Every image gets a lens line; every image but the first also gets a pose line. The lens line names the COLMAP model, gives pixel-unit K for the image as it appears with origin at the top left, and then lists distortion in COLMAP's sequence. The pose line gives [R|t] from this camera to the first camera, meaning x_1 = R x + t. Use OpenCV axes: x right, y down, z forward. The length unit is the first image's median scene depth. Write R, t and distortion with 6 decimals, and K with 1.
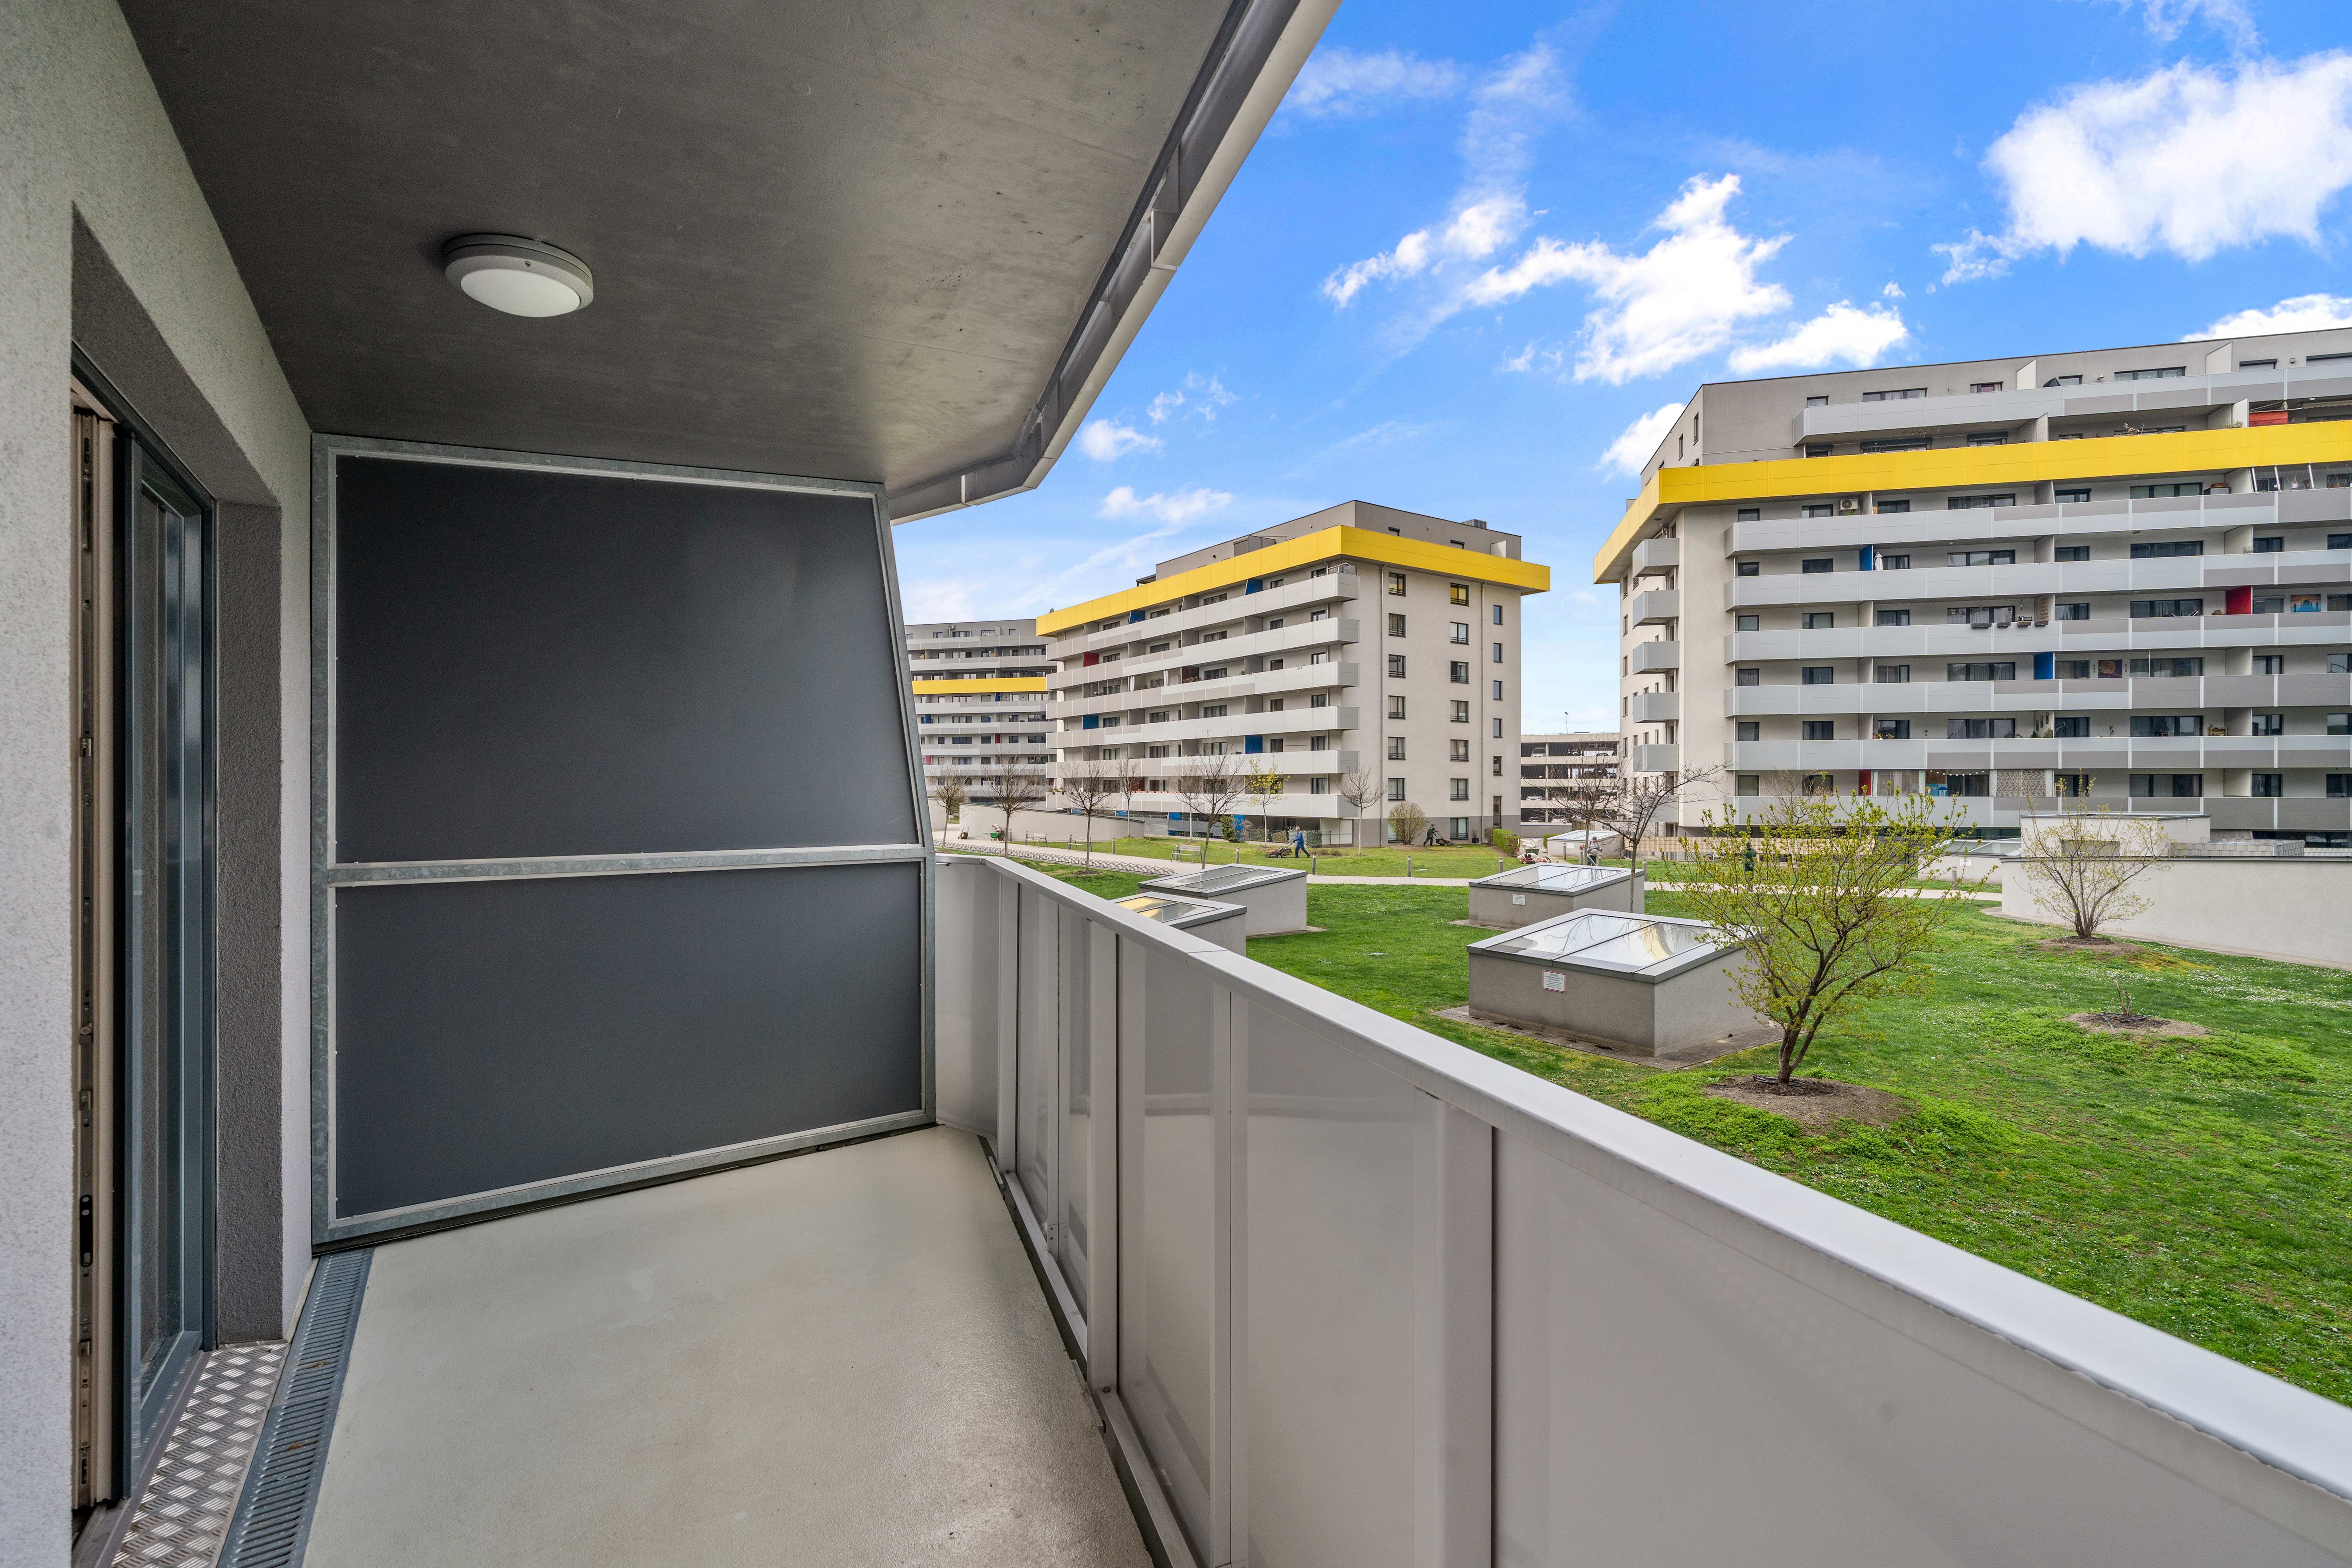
lens RADIAL K [[1036.3, 0, 1192.0], [0, 1036.3, 770.2], [0, 0, 1]] dist [-0.000765, -0.000162]
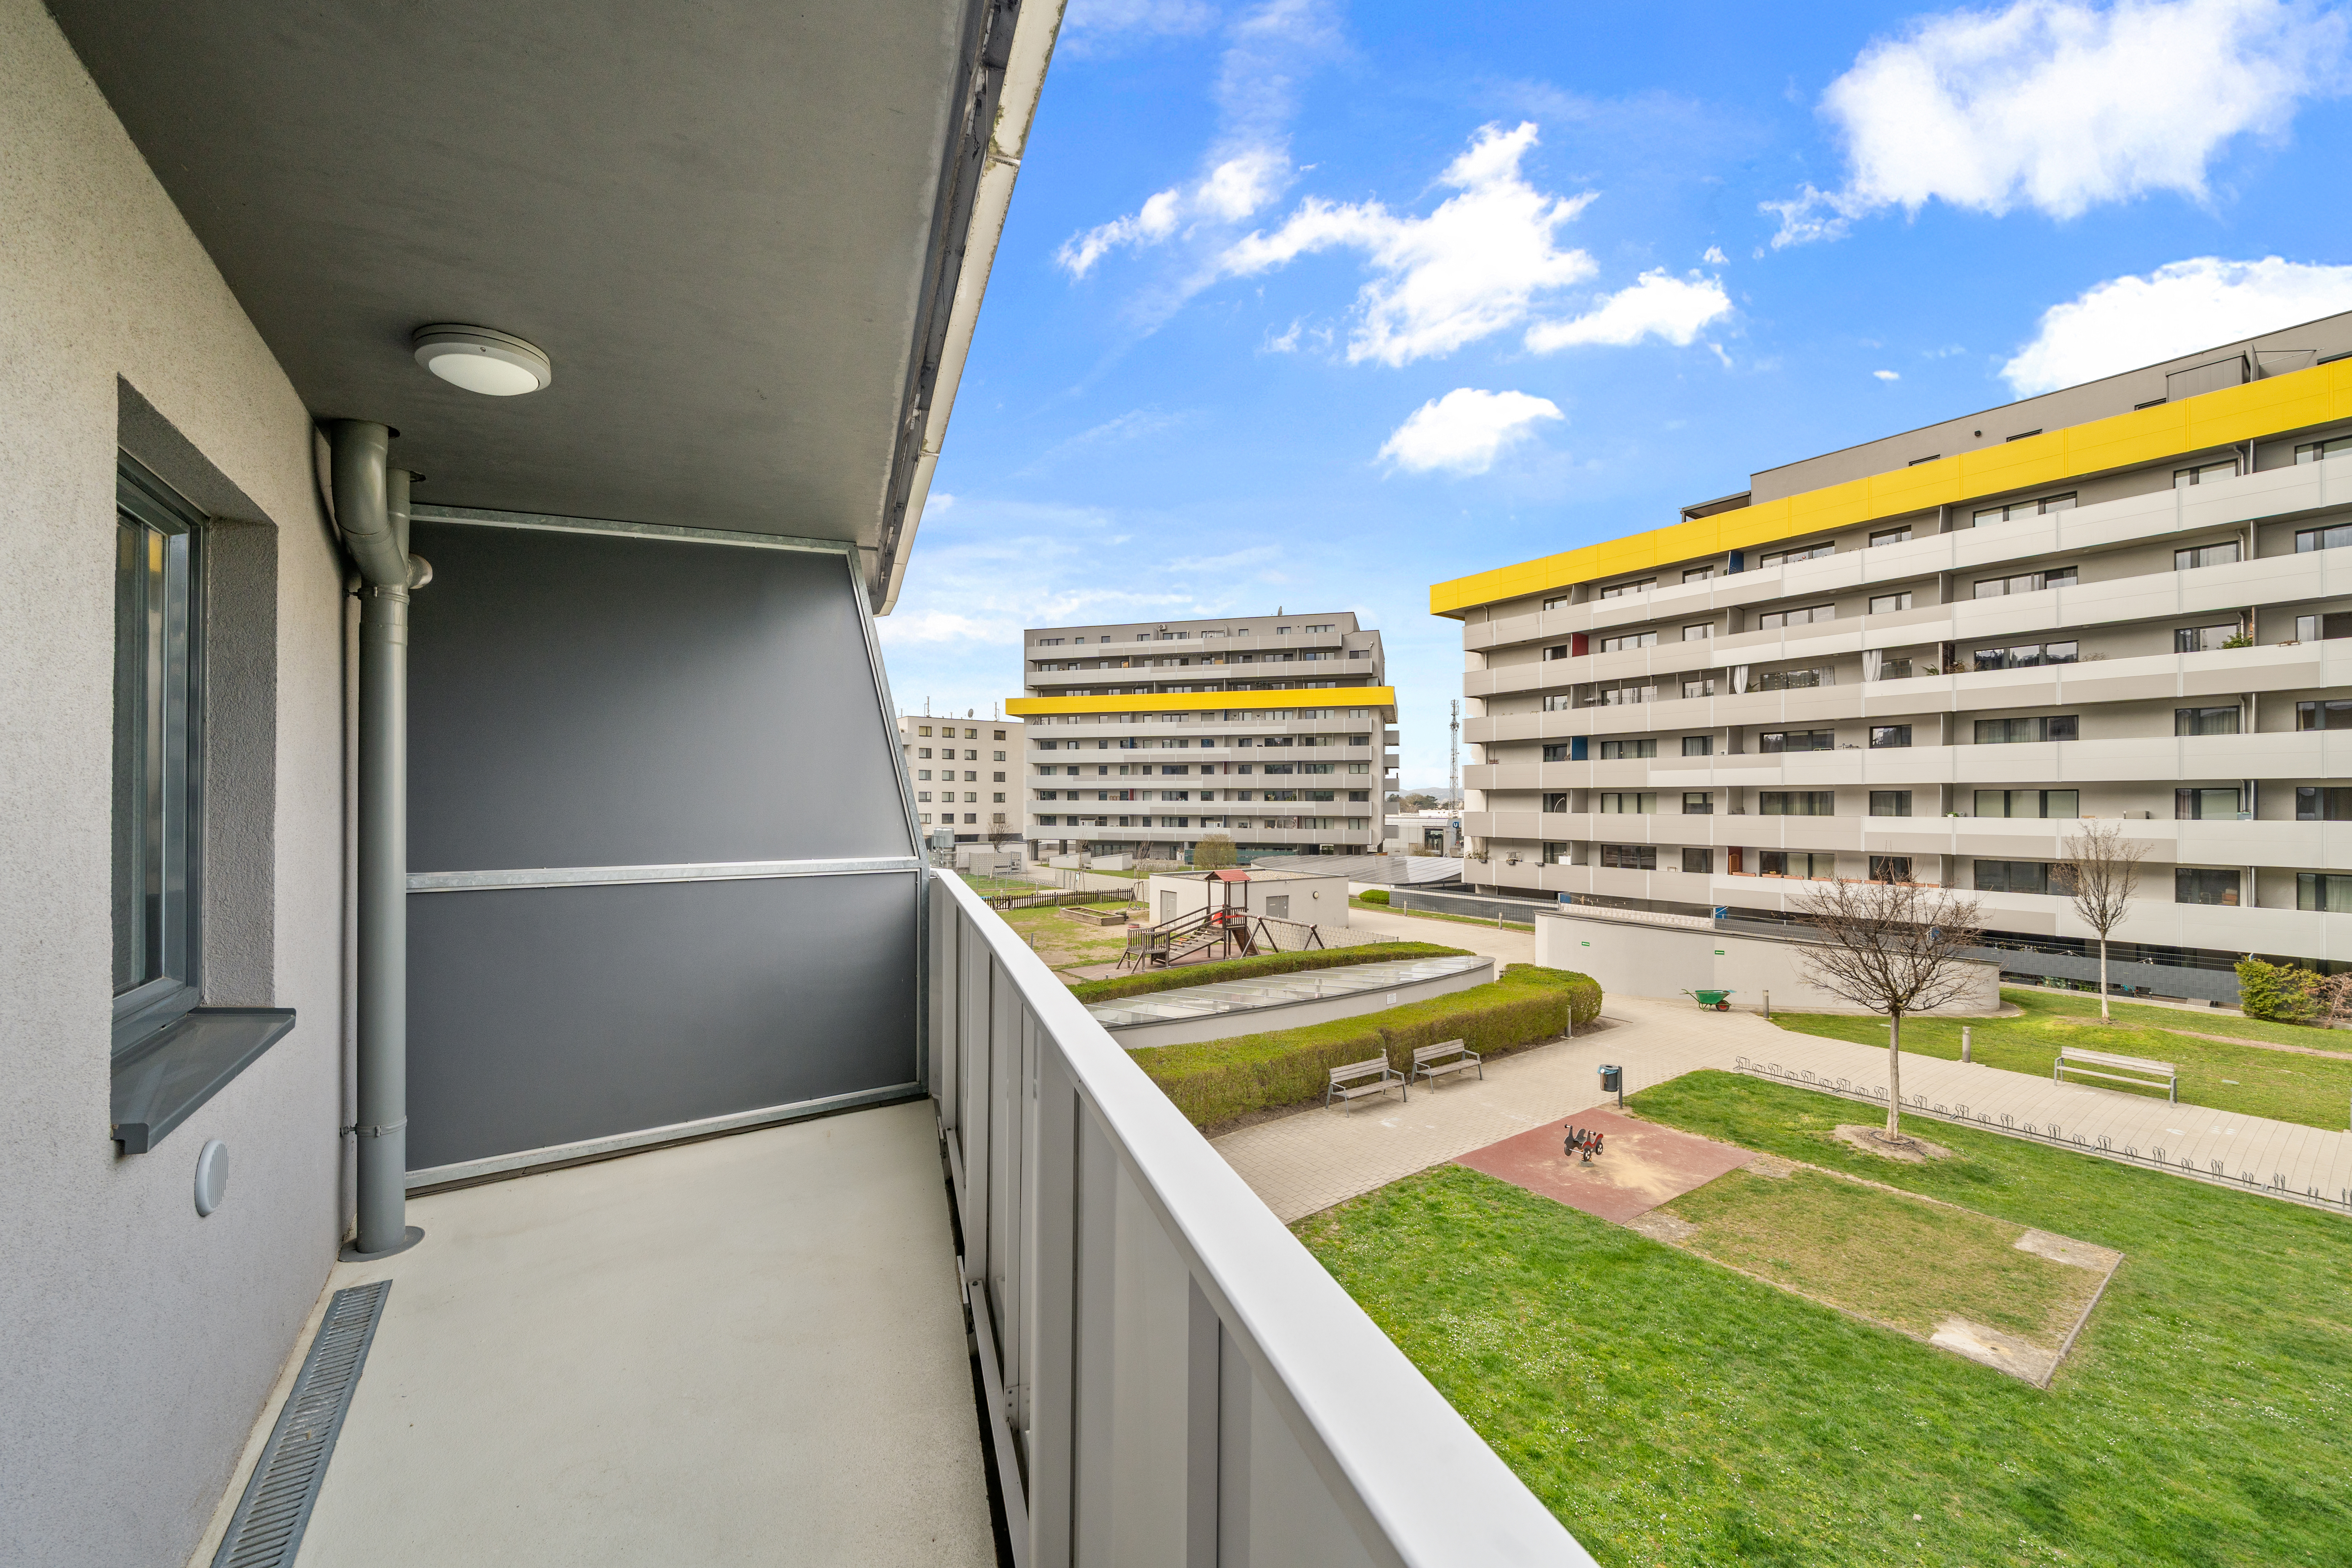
lens RADIAL K [[846.7, 0, 1153.1], [0, 846.7, 805.0], [0, 0, 1]] dist [-0.000170, -0.000167]
pose [[0.999982, -0.005971, 0.000286, 0.204061], [0.005969, 0.999959, 0.006789, -0.011395], [-0.000326, -0.006787, 0.999977, 0.288827]]
